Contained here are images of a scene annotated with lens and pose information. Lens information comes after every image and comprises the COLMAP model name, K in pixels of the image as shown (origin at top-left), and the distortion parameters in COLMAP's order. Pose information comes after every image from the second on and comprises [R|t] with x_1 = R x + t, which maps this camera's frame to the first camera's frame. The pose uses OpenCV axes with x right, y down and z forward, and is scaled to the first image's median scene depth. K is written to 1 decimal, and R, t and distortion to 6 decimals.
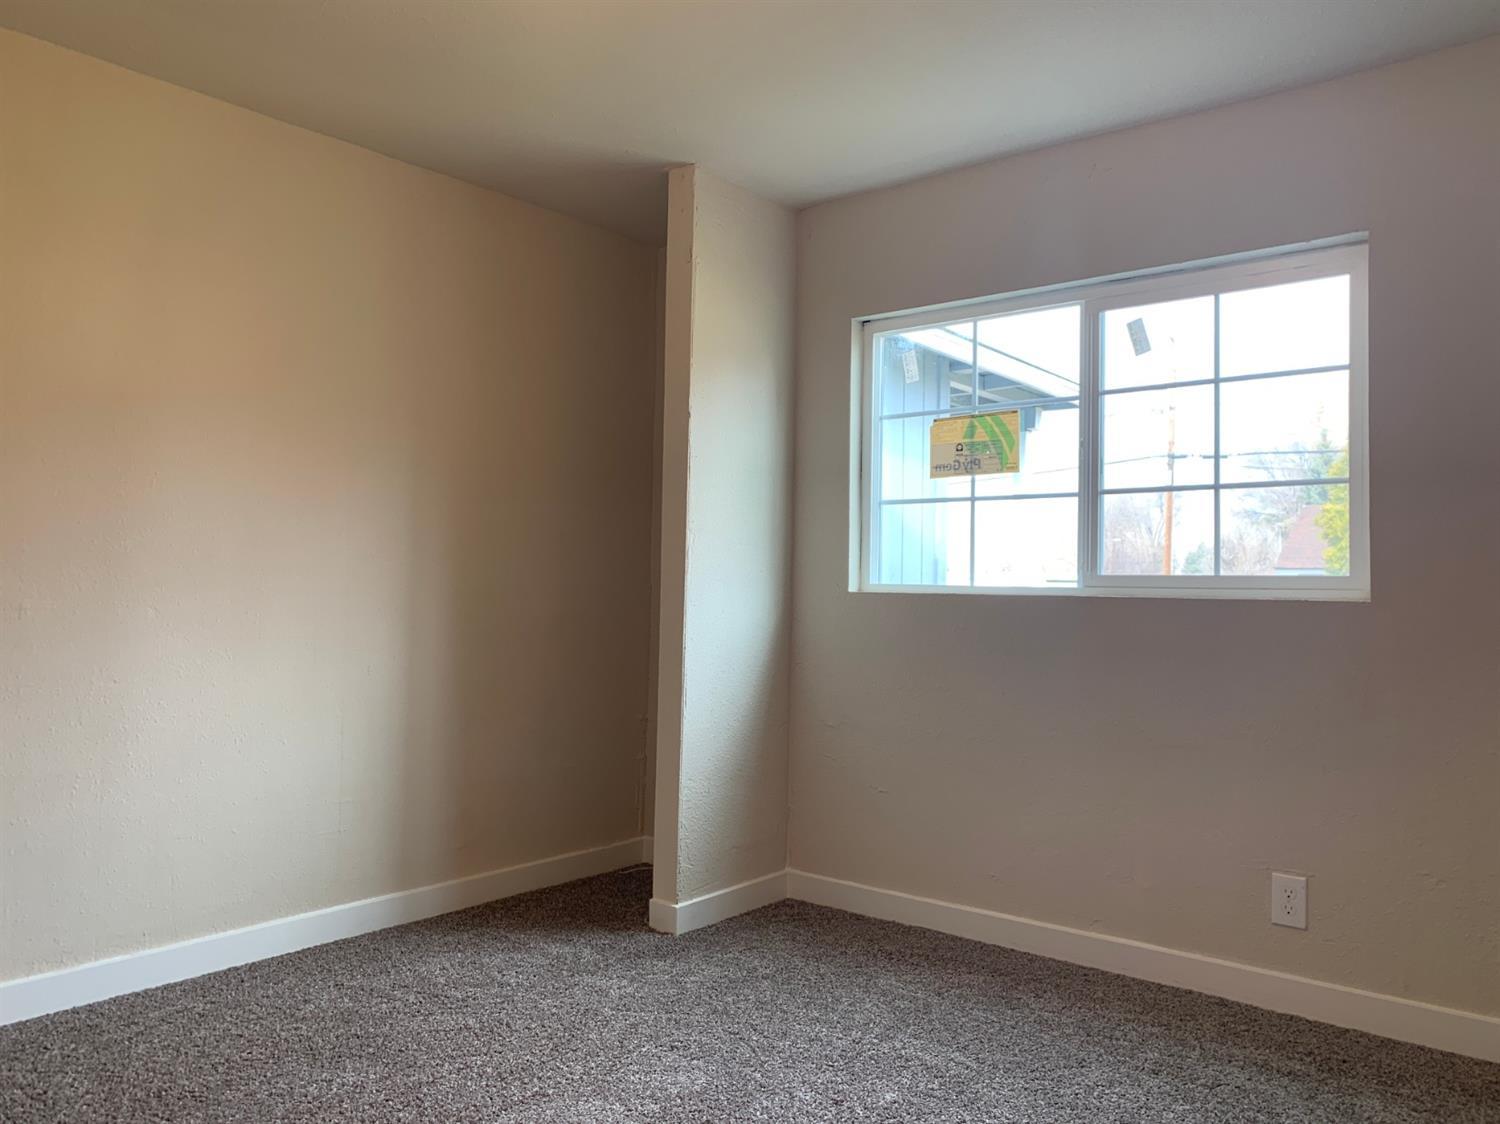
lens RADIAL K [[1144.7, 0, 749.8], [0, 1144.7, 555.1], [0, 0, 1]] dist [0.037994, -0.034164]
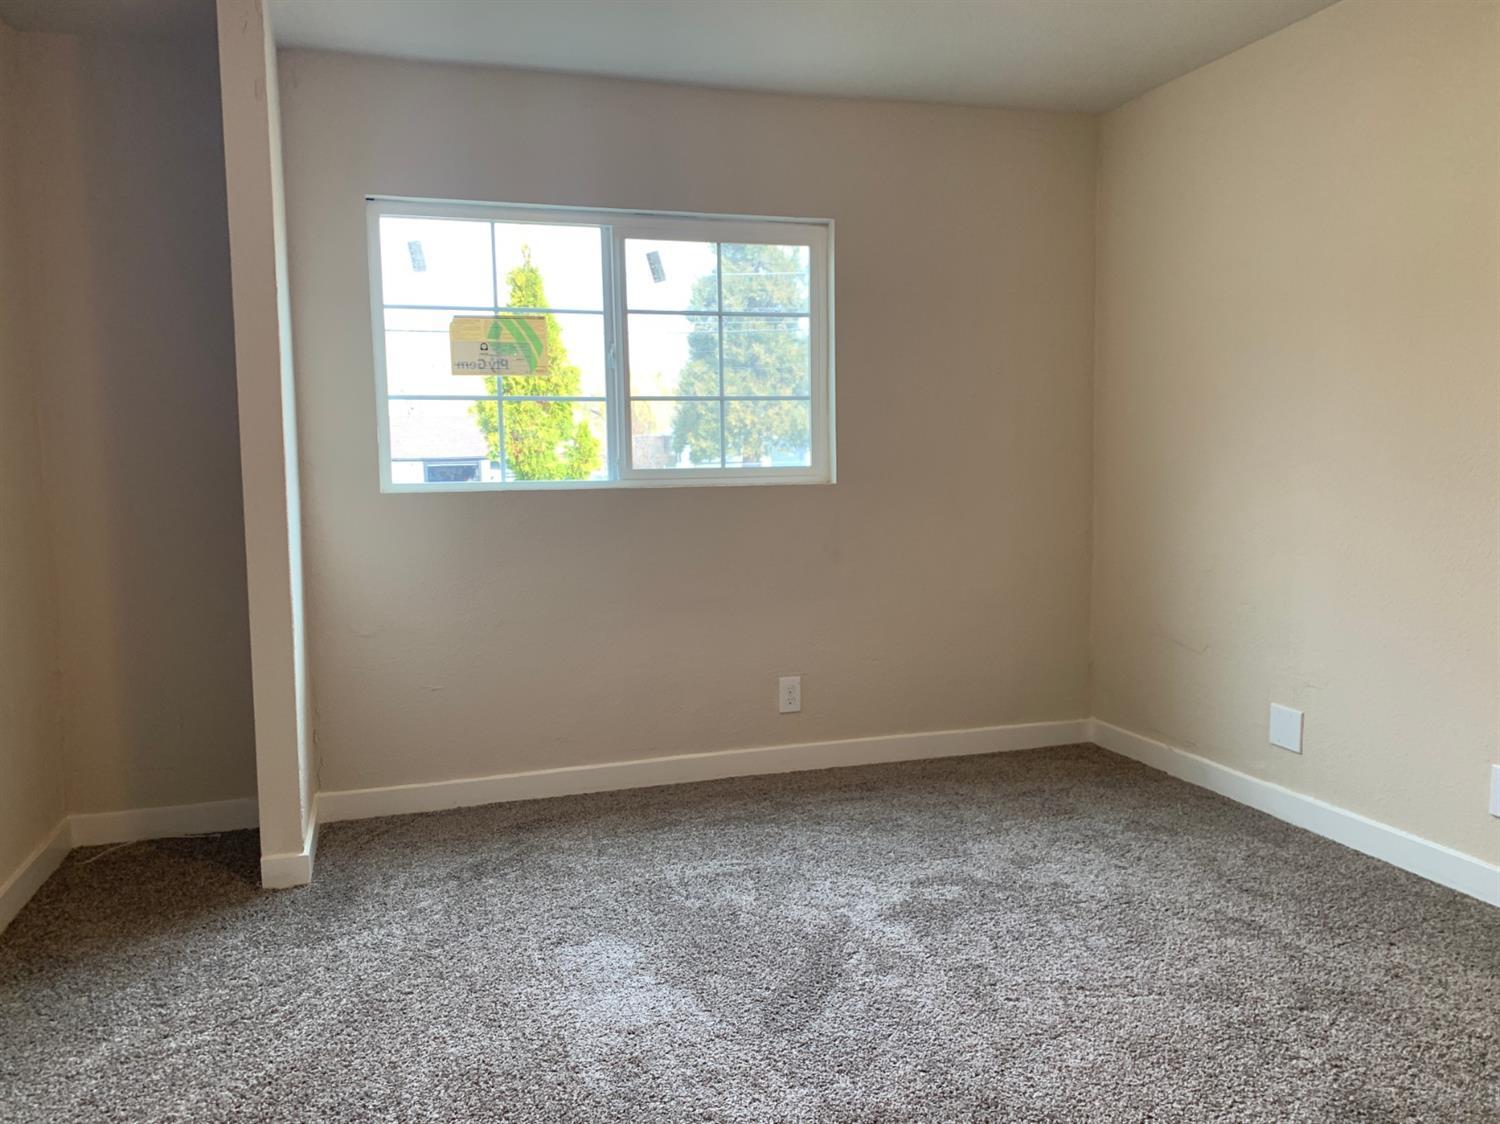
lens RADIAL K [[1126.8, 0, 751.3], [0, 1126.8, 572.1], [0, 0, 1]] dist [0.099724, -0.176116]
pose [[0.545758, -0.102577, 0.831641, -0.587436], [0.000570, 0.992524, 0.122047, -0.018257], [-0.837943, -0.066134, 0.541736, 0.246338]]
